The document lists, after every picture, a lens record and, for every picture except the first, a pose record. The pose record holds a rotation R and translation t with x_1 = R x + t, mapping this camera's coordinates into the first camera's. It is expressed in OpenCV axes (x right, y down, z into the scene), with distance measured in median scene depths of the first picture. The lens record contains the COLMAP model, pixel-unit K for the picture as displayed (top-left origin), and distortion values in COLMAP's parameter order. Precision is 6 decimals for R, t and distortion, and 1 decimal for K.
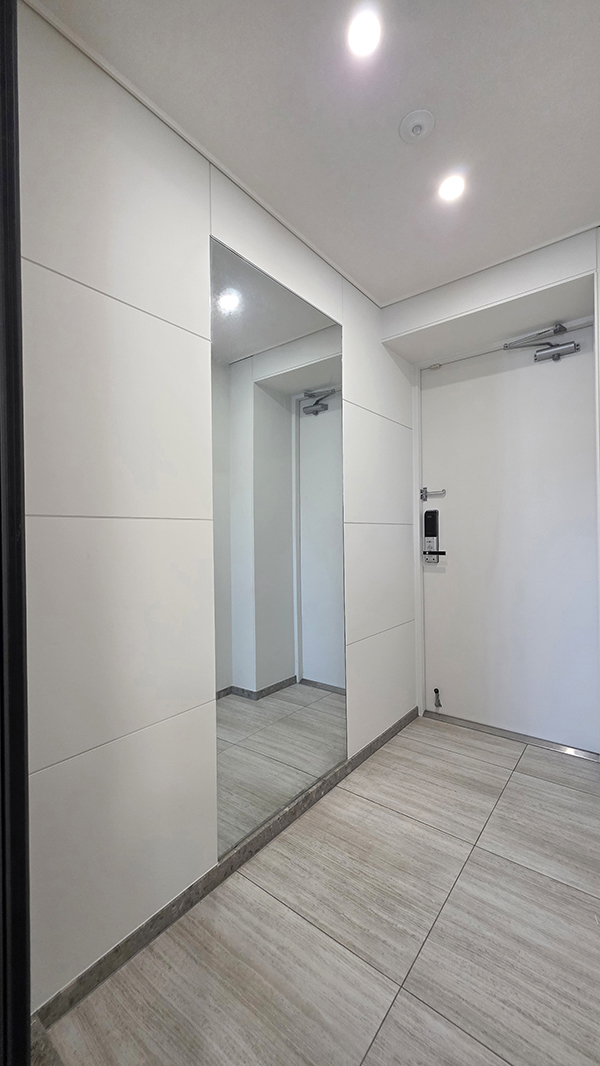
lens RADIAL K [[413.6, 0, 300.0], [0, 413.6, 533.0], [0, 0, 1]] dist [-0.000415, -0.000010]
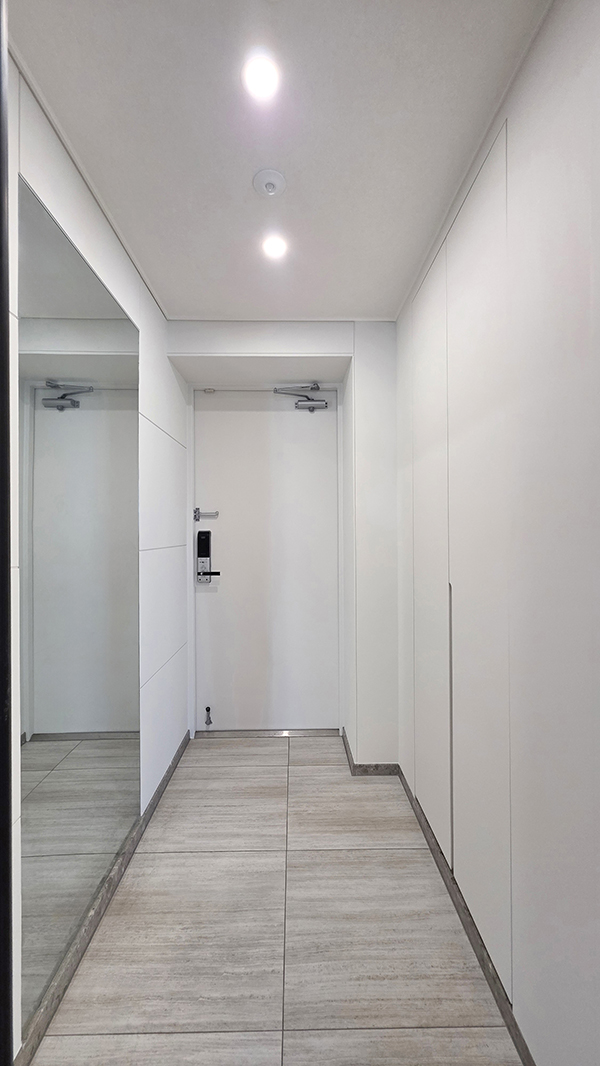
lens RADIAL K [[413.9, 0, 300.0], [0, 413.9, 533.0], [0, 0, 1]] dist [-0.000931, -0.001179]
pose [[0.781056, 0.010777, 0.624368, -0.197991], [-0.004141, 0.999918, -0.012079, -0.058863], [-0.624447, 0.006849, 0.781037, 0.095577]]
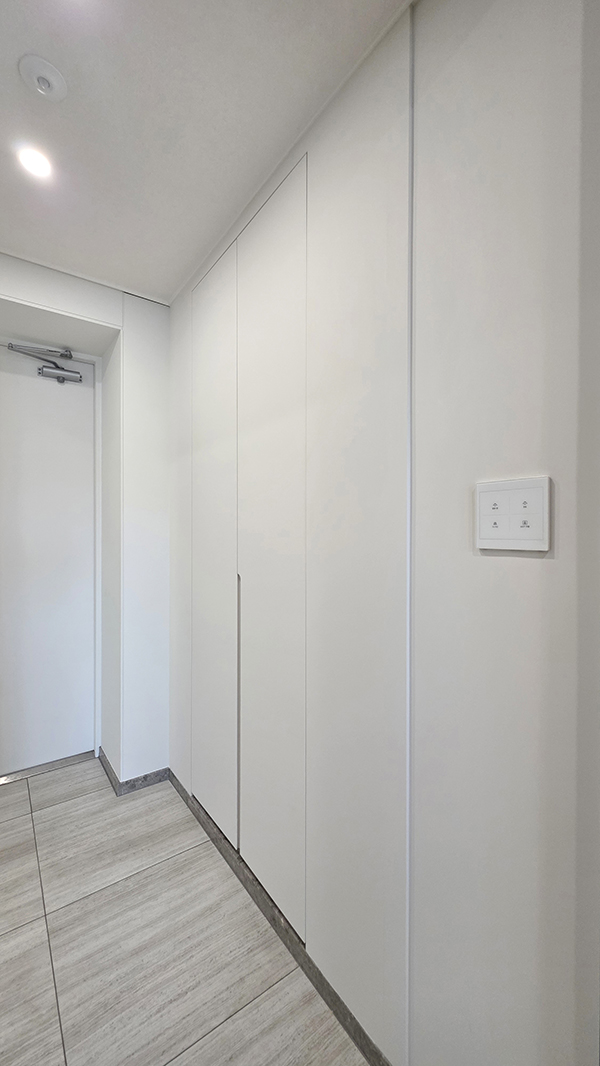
lens RADIAL K [[413.9, 0, 300.0], [0, 413.9, 533.0], [0, 0, 1]] dist [-0.000931, -0.001179]
pose [[0.285112, 0.010038, 0.958442, -0.228816], [-0.001845, 0.999949, -0.009924, -0.047688], [-0.958492, 0.001061, 0.285116, 0.180848]]
